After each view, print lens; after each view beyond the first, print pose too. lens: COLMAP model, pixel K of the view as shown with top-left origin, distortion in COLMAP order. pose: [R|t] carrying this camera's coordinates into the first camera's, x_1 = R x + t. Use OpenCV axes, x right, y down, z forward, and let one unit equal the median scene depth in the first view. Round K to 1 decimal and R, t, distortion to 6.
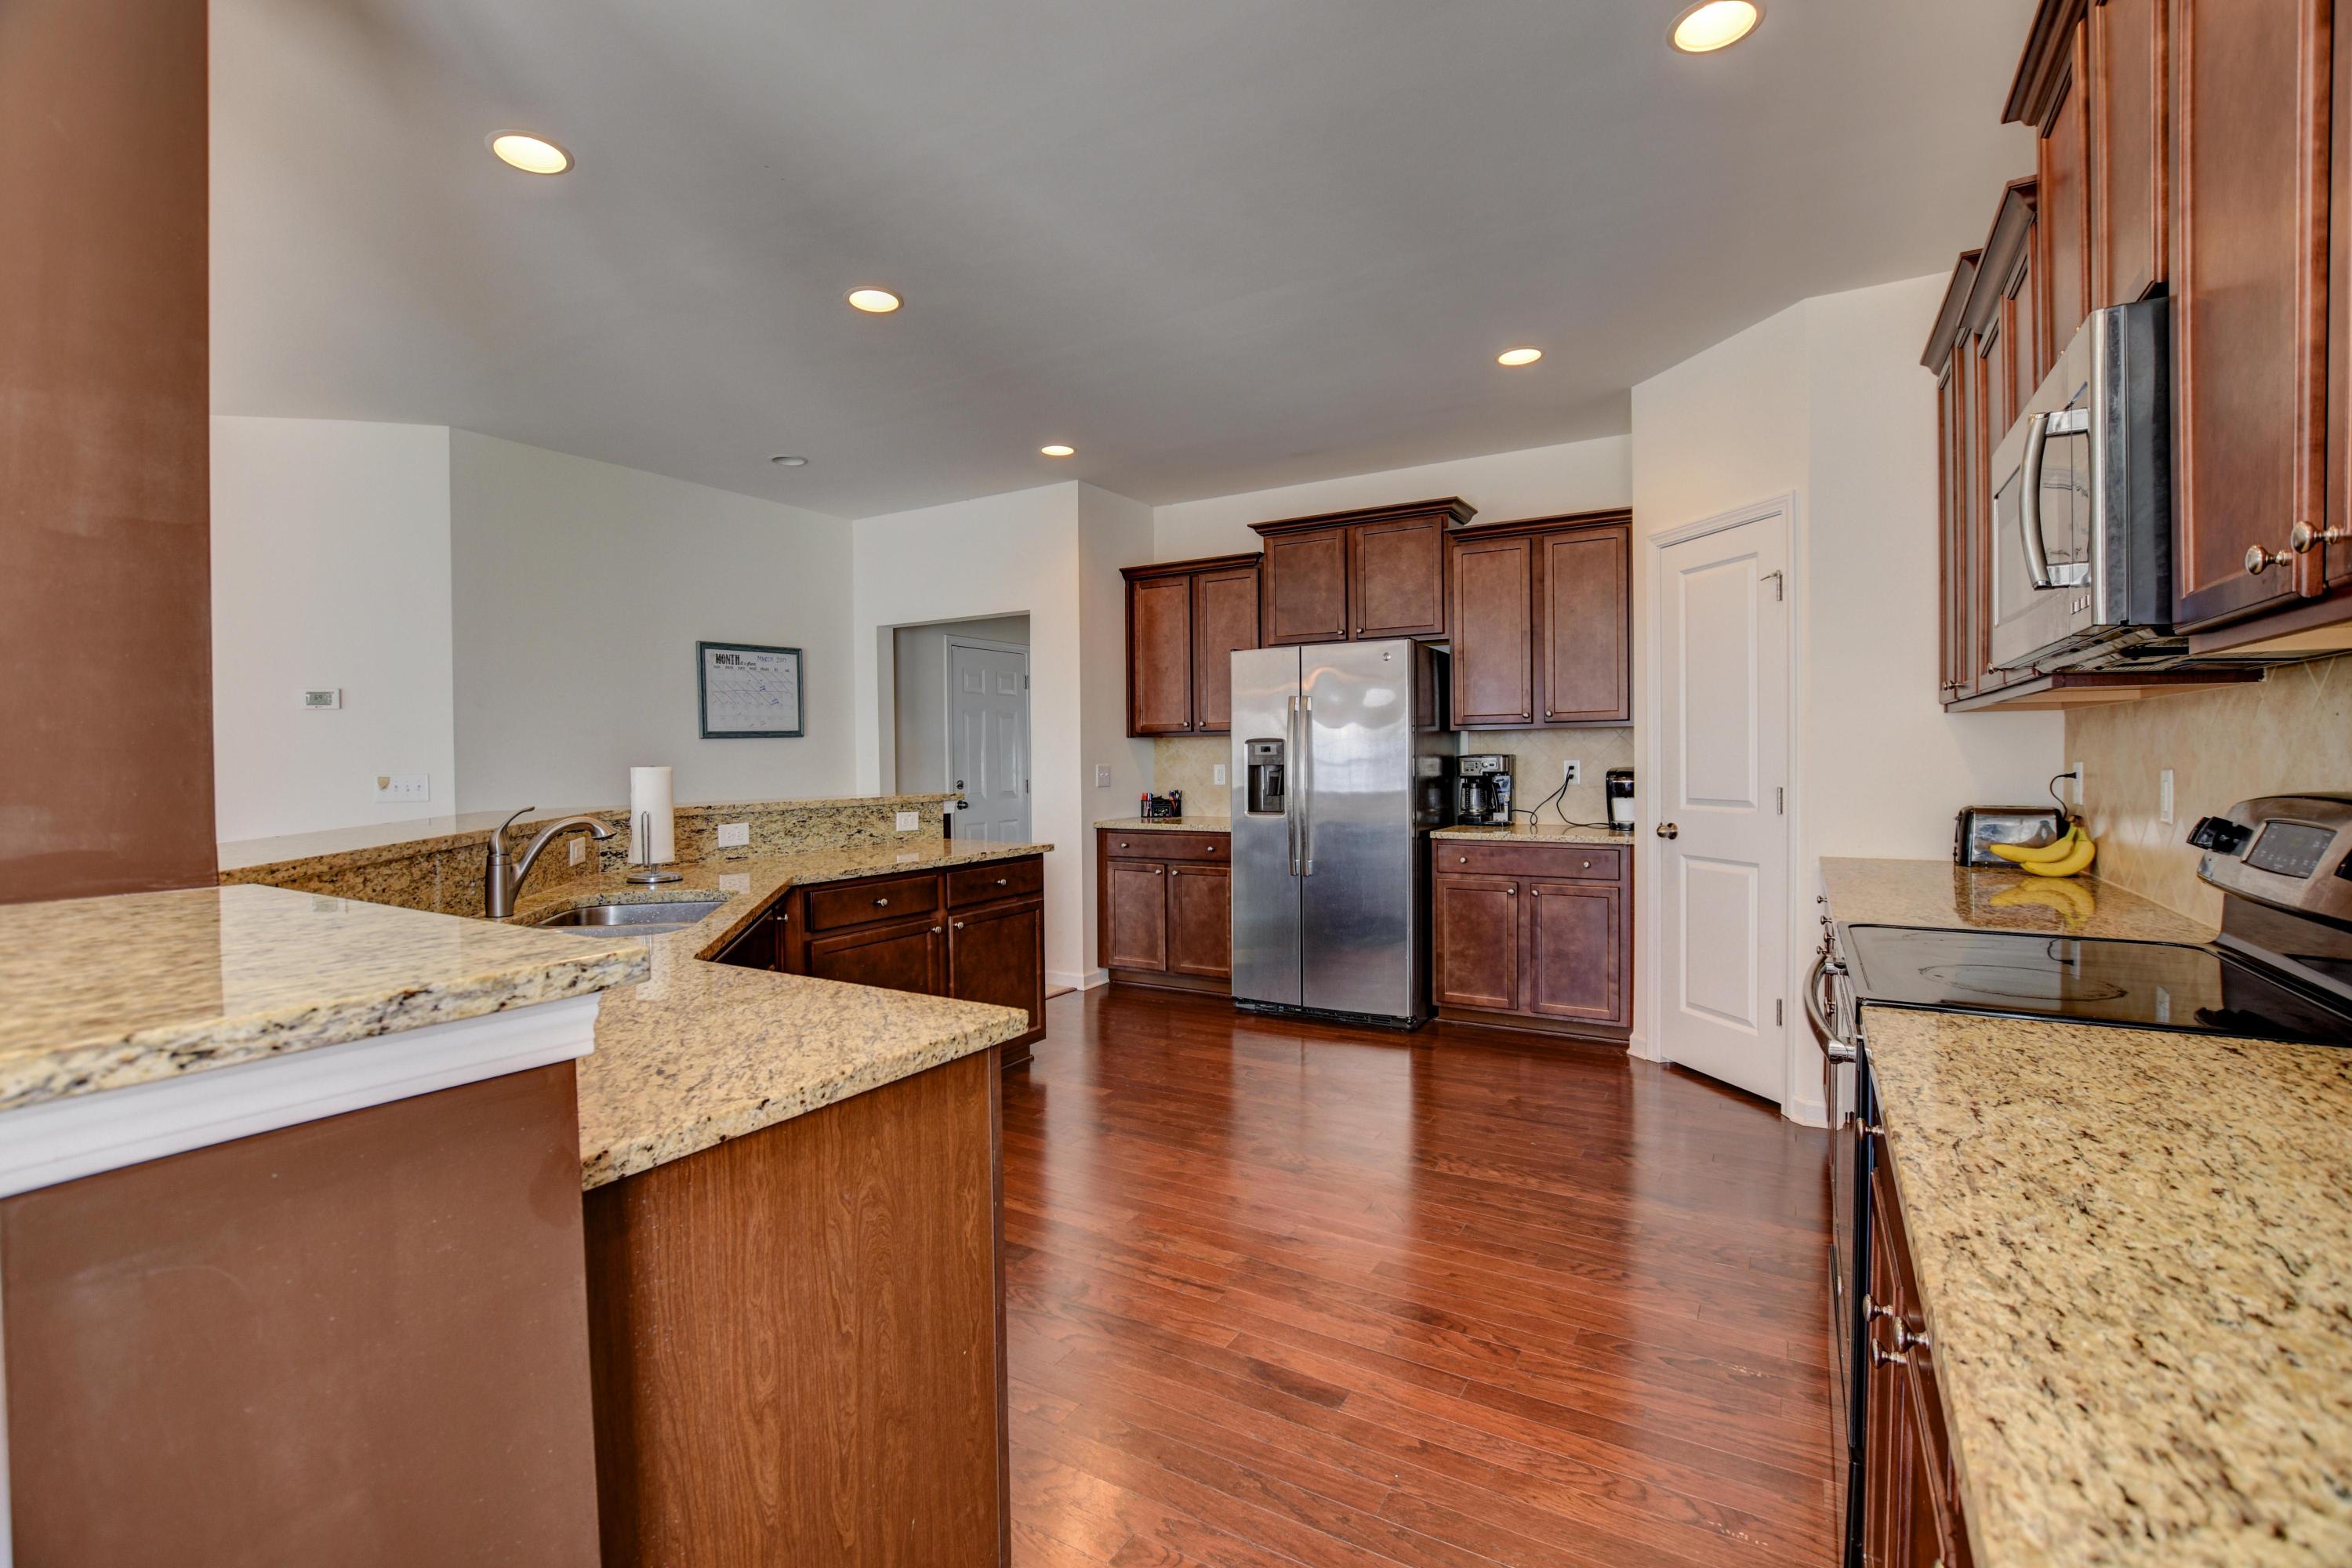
lens RADIAL K [[1032.6, 0, 1177.5], [0, 1032.6, 773.7], [0, 0, 1]] dist [-0.000358, -0.000032]
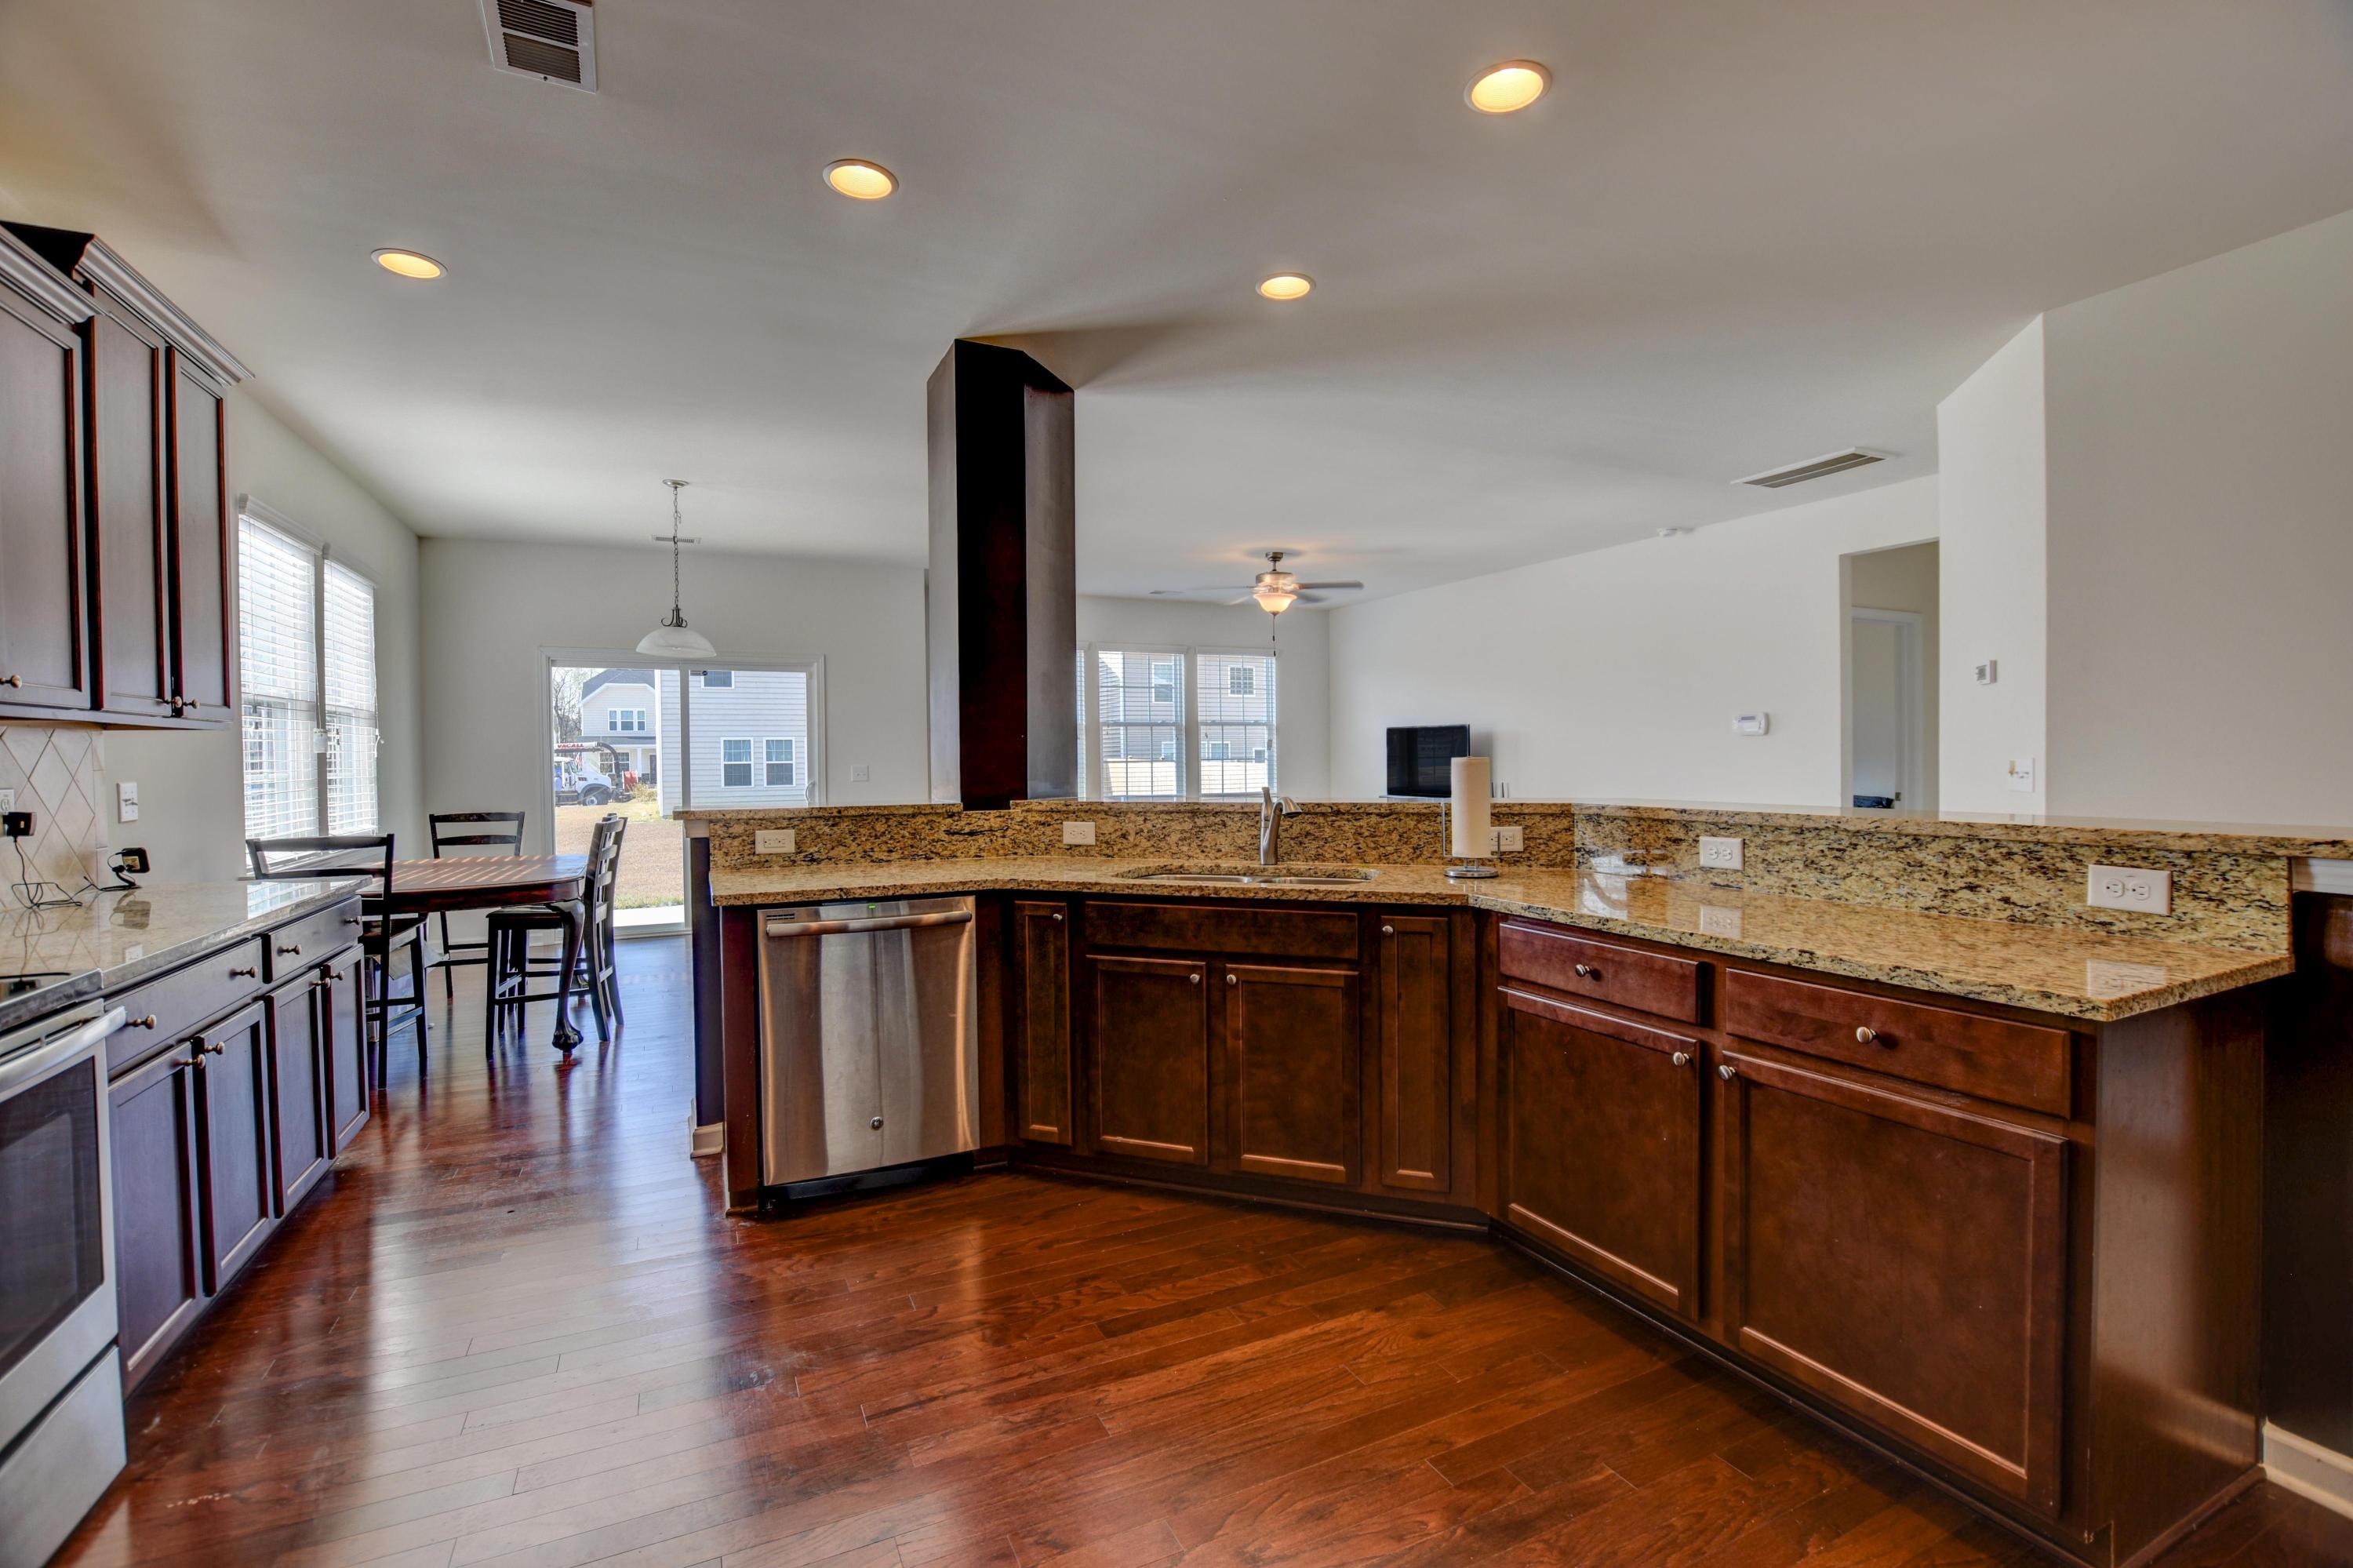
lens RADIAL K [[1033.1, 0, 1181.0], [0, 1033.1, 777.9], [0, 0, 1]] dist [-0.000358, -0.000032]
pose [[-0.549234, 0.030162, -0.835124, 0.351720], [0.000909, 0.999369, 0.035496, -0.017460], [0.835668, 0.018737, -0.548915, 1.023084]]
